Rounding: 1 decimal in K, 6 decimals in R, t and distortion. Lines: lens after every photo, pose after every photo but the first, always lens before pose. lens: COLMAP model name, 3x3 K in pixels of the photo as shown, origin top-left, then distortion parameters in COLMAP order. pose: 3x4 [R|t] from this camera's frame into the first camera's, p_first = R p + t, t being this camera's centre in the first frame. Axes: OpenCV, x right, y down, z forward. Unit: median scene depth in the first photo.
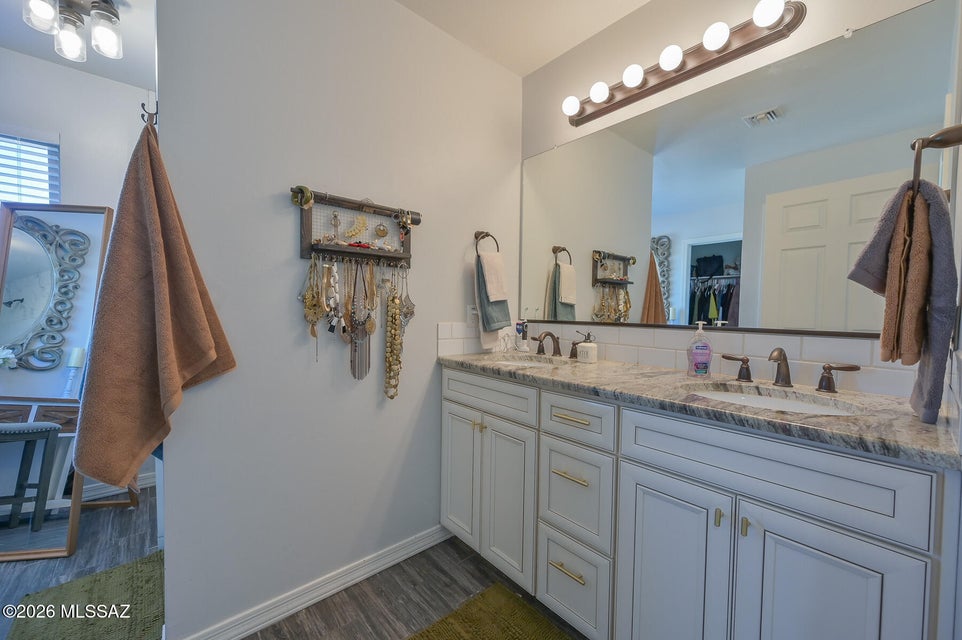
lens RADIAL K [[377.1, 0, 487.2], [0, 377.1, 323.7], [0, 0, 1]] dist [-0.002114, 0.000025]
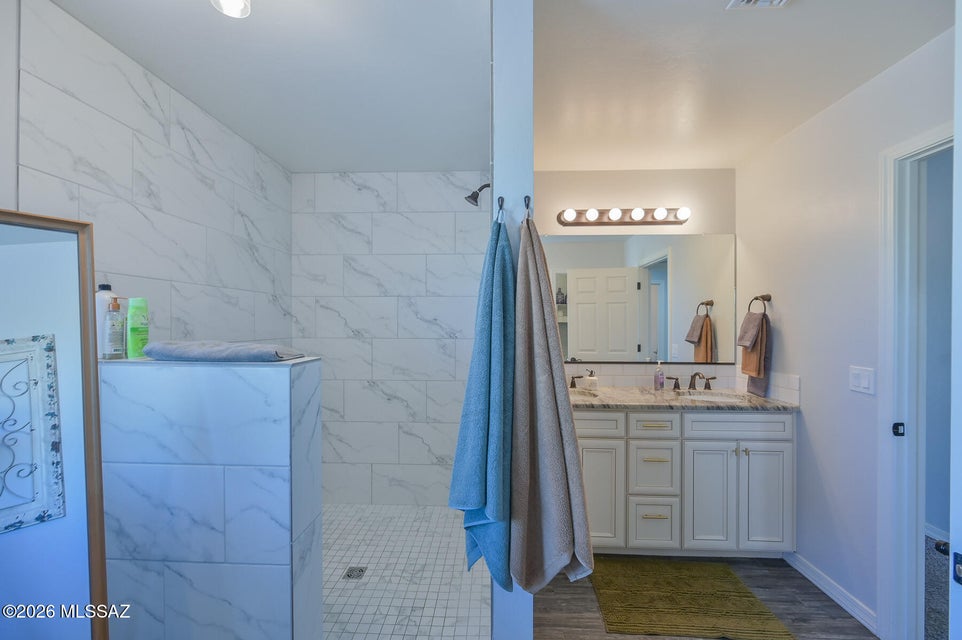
lens RADIAL K [[377.1, 0, 480.8], [0, 377.1, 322.1], [0, 0, 1]] dist [-0.002114, 0.000025]
pose [[0.698134, -0.013963, 0.715831, -1.623164], [0.036303, 0.999214, -0.015914, -0.231175], [-0.715046, 0.037097, 0.698092, 0.367120]]
